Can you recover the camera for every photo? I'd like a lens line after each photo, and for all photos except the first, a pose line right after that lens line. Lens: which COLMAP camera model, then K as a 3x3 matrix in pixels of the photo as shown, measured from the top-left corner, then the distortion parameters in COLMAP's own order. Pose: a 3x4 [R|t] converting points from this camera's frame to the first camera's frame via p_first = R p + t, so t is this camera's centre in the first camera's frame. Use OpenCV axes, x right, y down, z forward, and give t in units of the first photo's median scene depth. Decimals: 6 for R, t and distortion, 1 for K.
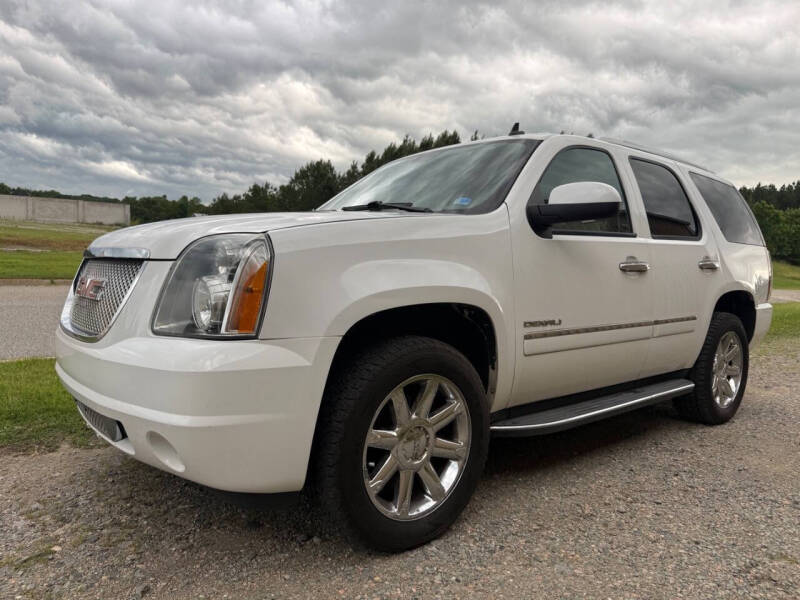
lens RADIAL K [[570.9, 0, 405.5], [0, 570.9, 302.2], [0, 0, 1]] dist [0.042752, -0.059242]
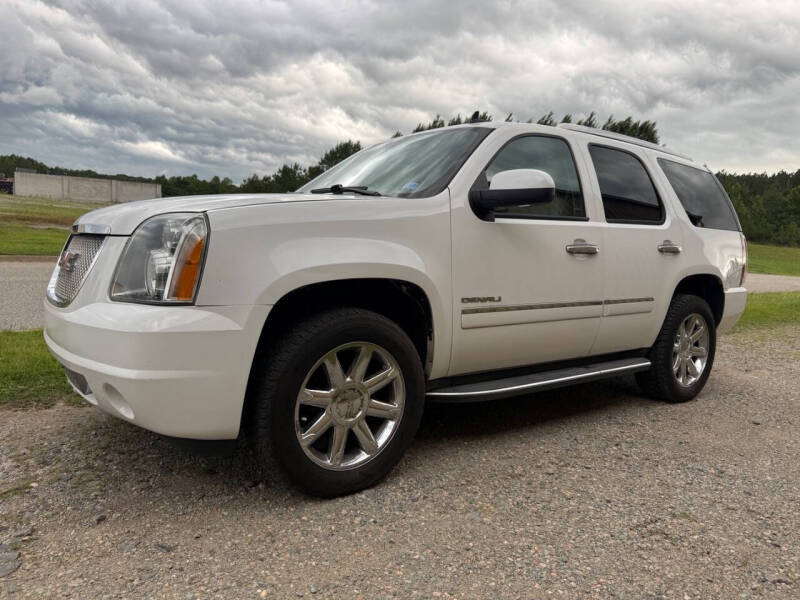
lens RADIAL K [[570.5, 0, 409.5], [0, 570.5, 298.7], [0, 0, 1]] dist [0.050501, -0.072181]
pose [[0.998885, 0.016825, -0.044109, 0.161453], [-0.015757, 0.999576, 0.024467, 0.011772], [0.044502, -0.023745, 0.998727, -0.094946]]
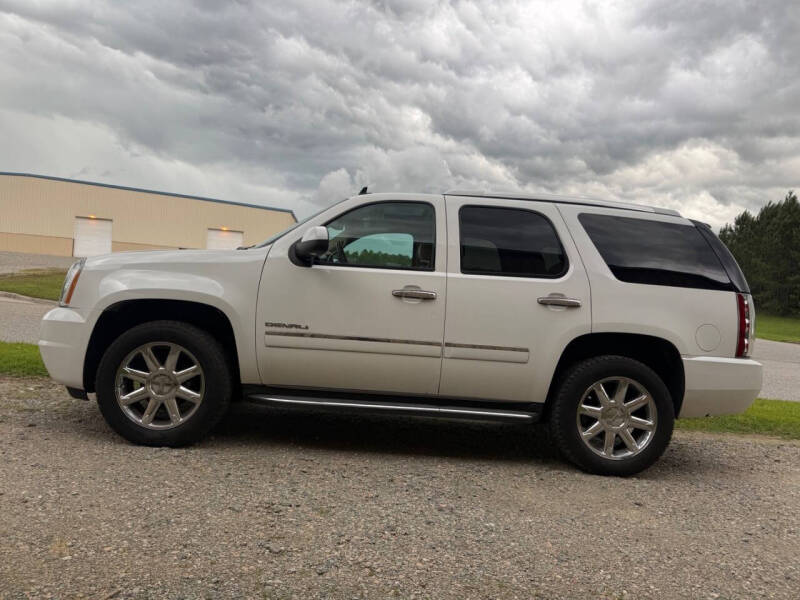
lens RADIAL K [[570.5, 0, 409.5], [0, 570.5, 298.7], [0, 0, 1]] dist [0.050501, -0.072181]
pose [[0.800454, 0.019882, -0.599065, 1.416243], [-0.098035, 0.990334, -0.098124, 0.084381], [0.591323, 0.137273, 0.794665, 0.055302]]
